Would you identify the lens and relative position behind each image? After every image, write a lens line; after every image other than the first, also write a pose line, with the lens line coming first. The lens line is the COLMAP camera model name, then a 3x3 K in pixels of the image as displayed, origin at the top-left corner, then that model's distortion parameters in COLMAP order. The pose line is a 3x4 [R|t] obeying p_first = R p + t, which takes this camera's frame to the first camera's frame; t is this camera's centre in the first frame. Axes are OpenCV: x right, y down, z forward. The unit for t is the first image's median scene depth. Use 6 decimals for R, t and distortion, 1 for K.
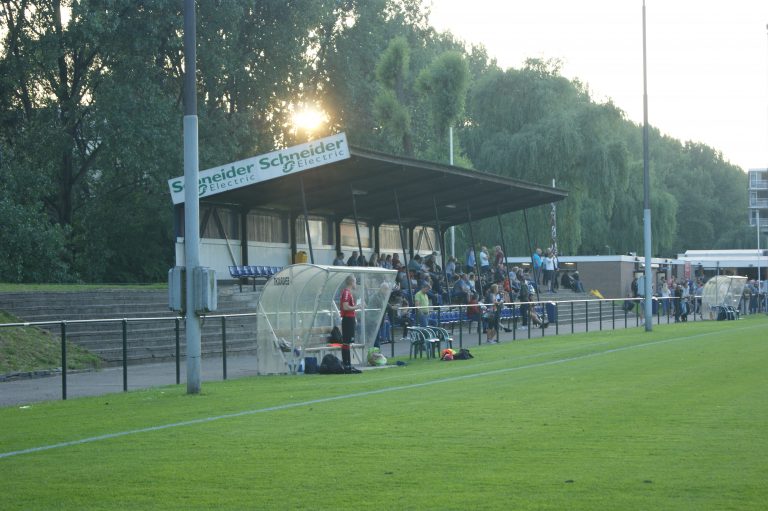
lens RADIAL K [[1777.9, 0, 384.0], [0, 1777.9, 255.5], [0, 0, 1]] dist [0.043418, 0.154309]
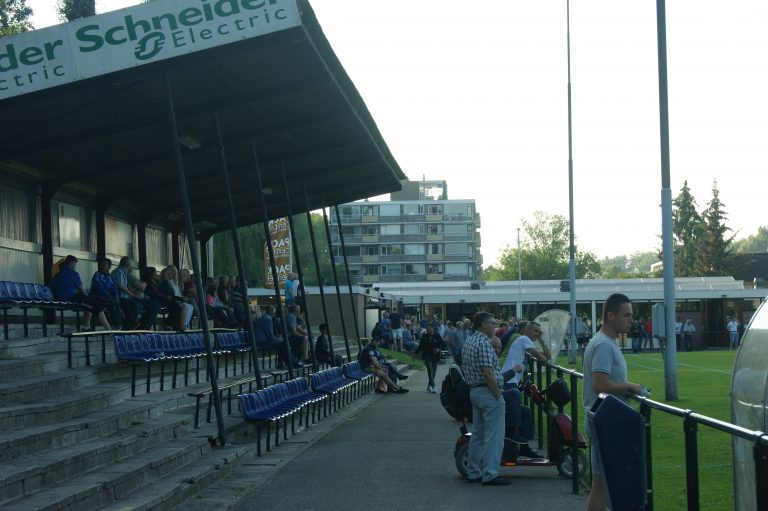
lens RADIAL K [[1777.9, 0, 384.0], [0, 1777.9, 255.5], [0, 0, 1]] dist [0.043418, 0.154309]
pose [[0.962355, 0.001503, 0.271792, -0.114723], [0.005414, 0.999680, -0.024699, 0.011535], [-0.271742, 0.025241, 0.962039, 0.565122]]
